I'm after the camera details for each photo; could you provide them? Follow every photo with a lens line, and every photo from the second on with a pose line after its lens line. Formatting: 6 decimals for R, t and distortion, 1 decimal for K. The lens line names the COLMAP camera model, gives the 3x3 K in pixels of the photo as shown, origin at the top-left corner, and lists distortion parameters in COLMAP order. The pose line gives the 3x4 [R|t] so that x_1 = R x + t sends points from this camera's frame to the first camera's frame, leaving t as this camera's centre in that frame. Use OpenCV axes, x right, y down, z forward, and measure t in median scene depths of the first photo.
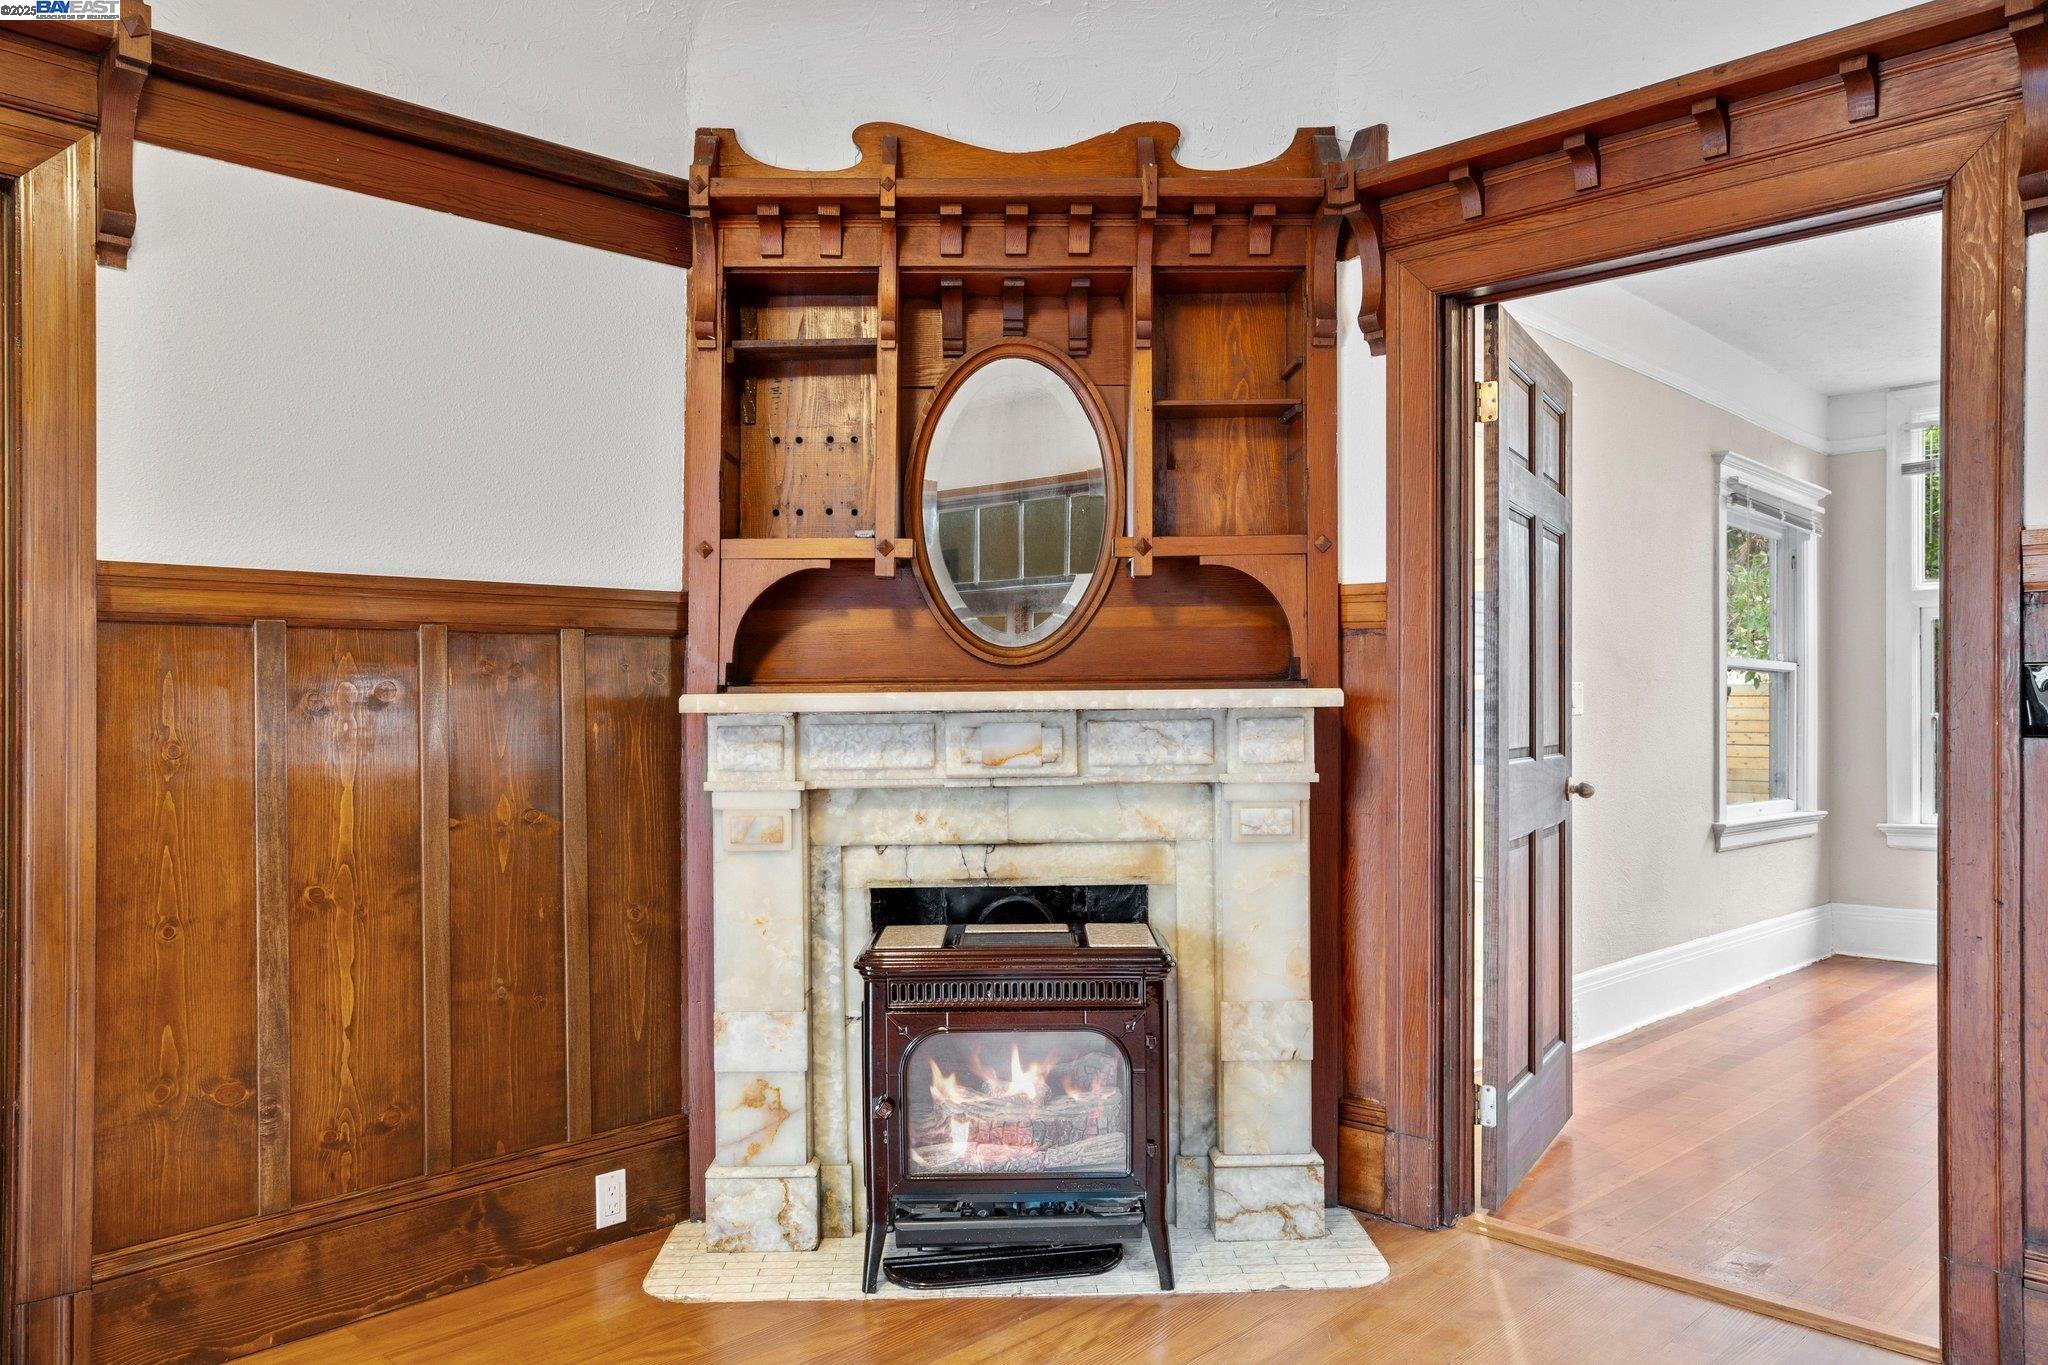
lens RADIAL K [[1434.6, 0, 1017.7], [0, 1434.6, 712.9], [0, 0, 1]] dist [-0.006785, -0.000778]
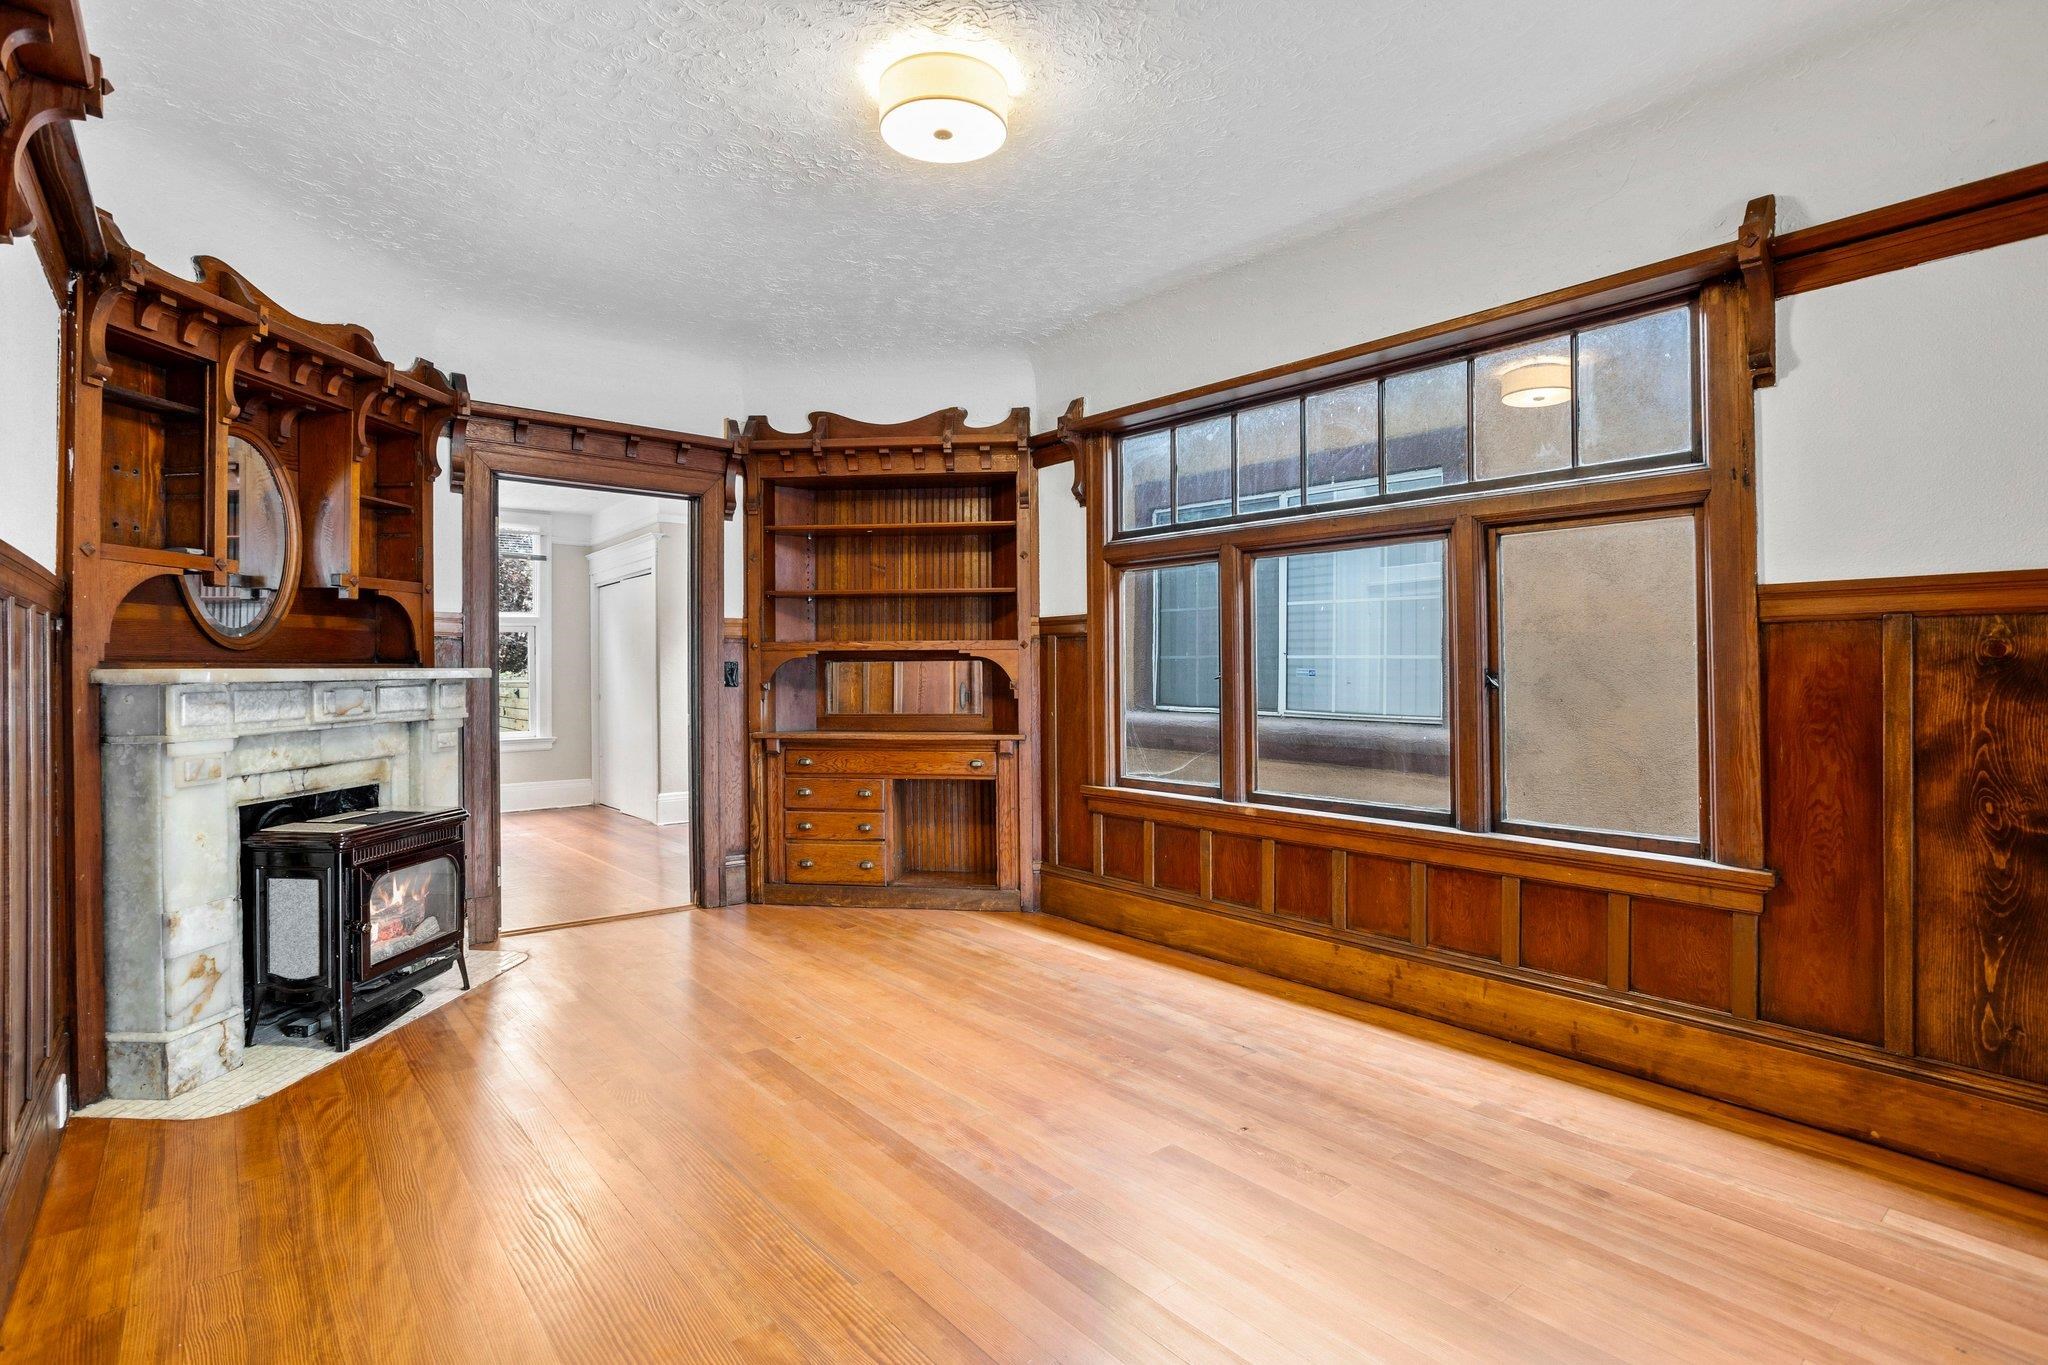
lens RADIAL K [[980.2, 0, 1022.8], [0, 980.2, 674.4], [0, 0, 1]] dist [-0.002746, -0.000092]
pose [[0.082859, 0.002703, 0.996558, -0.984017], [0.009877, 0.999945, -0.003534, 0.002871], [-0.996512, 0.010136, 0.082828, 0.146536]]
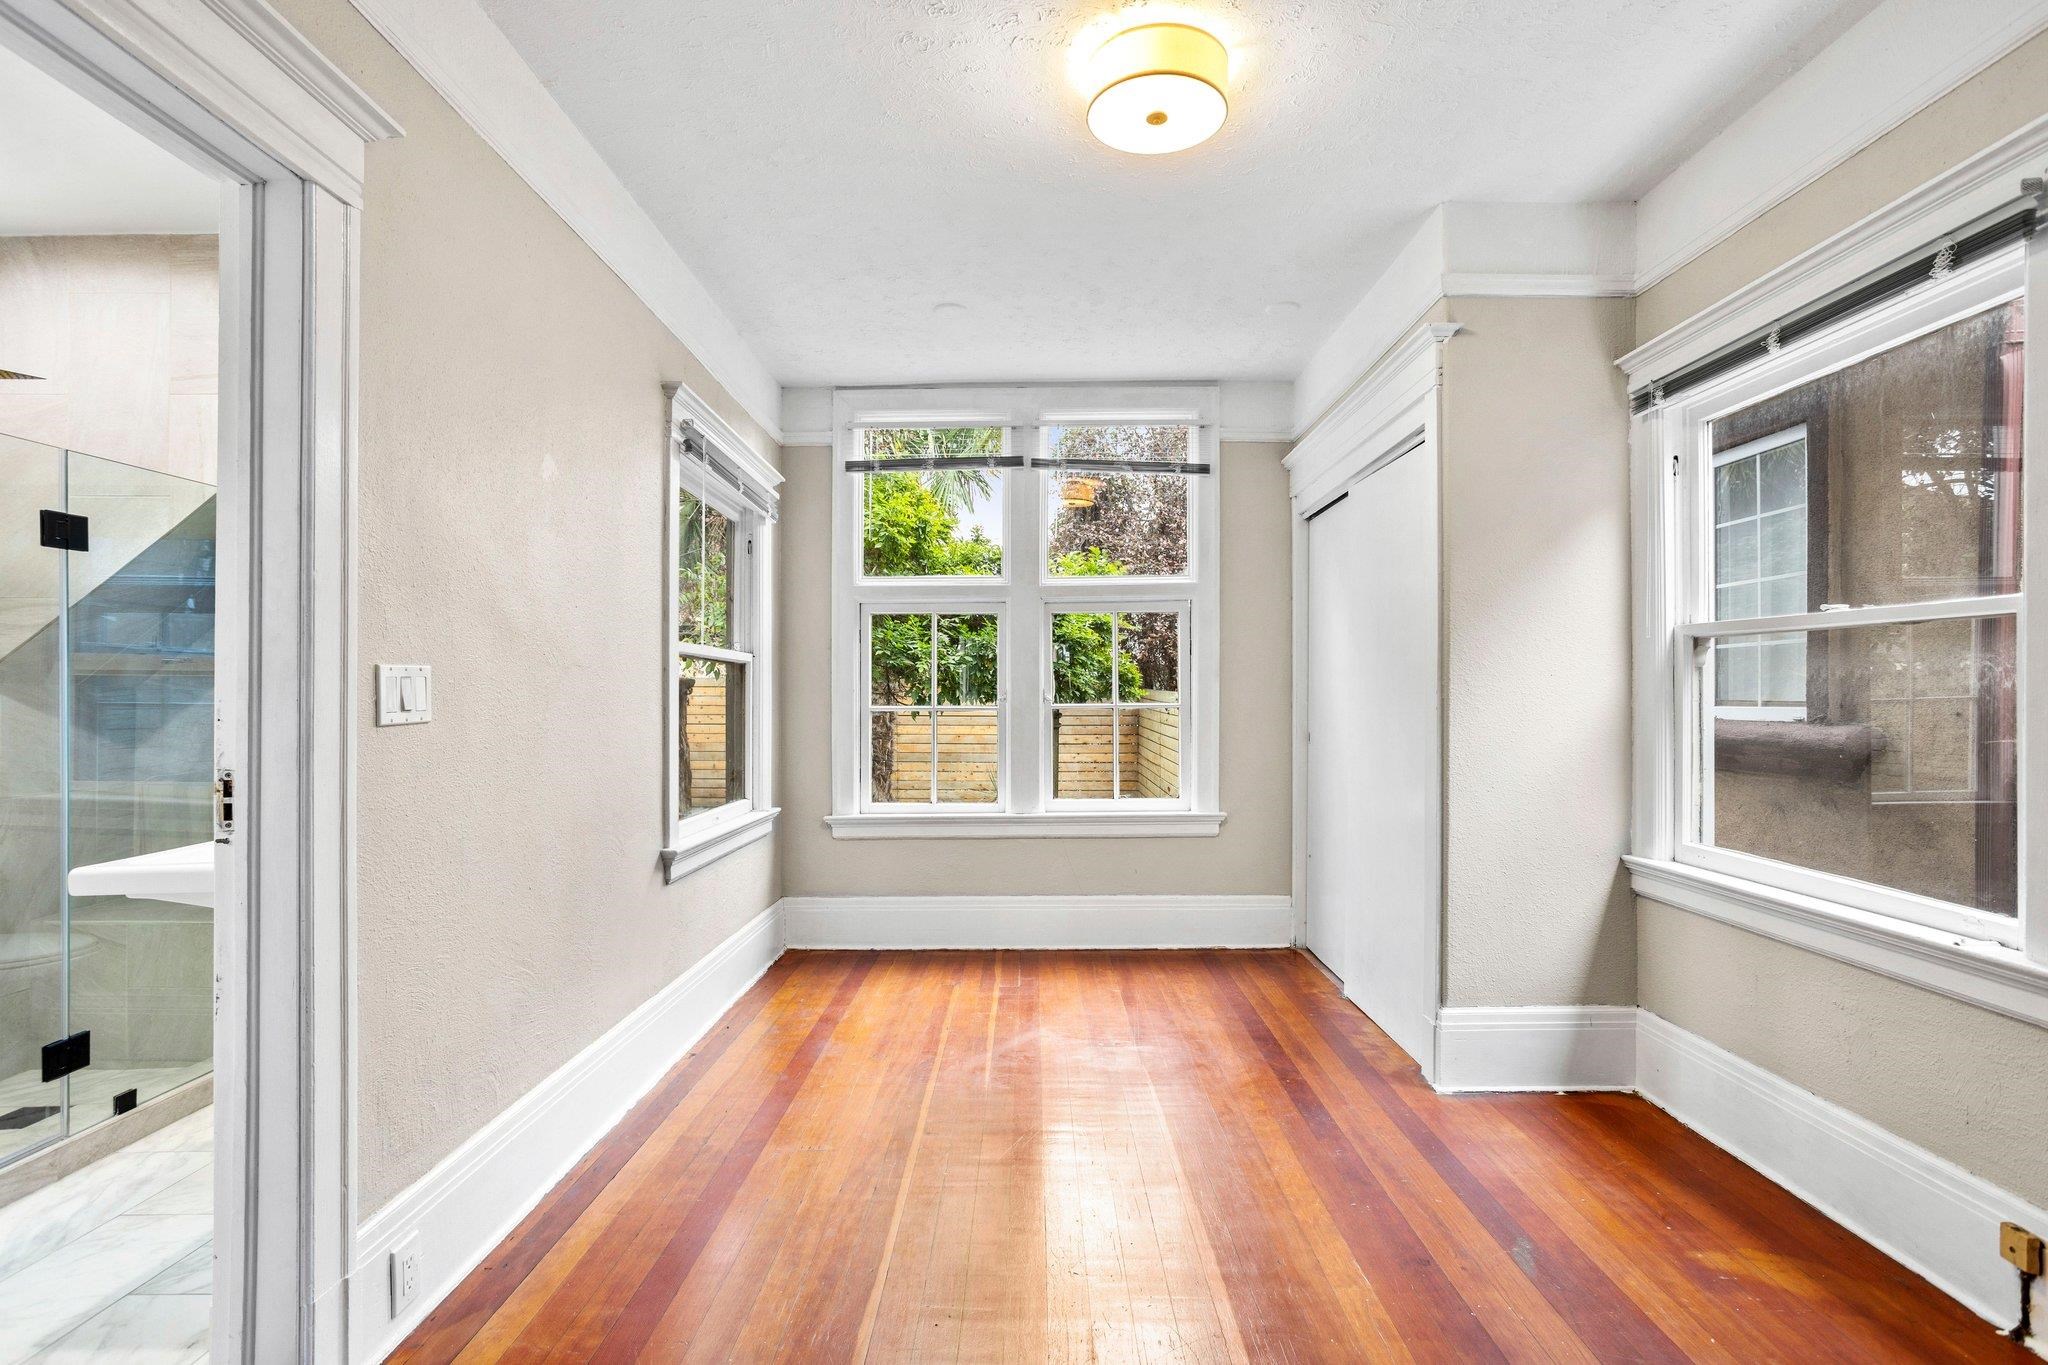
lens RADIAL K [[978.7, 0, 996.7], [0, 978.7, 687.0], [0, 0, 1]] dist [-0.056160, 0.000553]
pose [[0.728281, 0.004418, 0.685265, 0.469352], [0.002021, 0.999961, -0.008595, -0.014599], [-0.685276, 0.007645, 0.728243, 0.895787]]
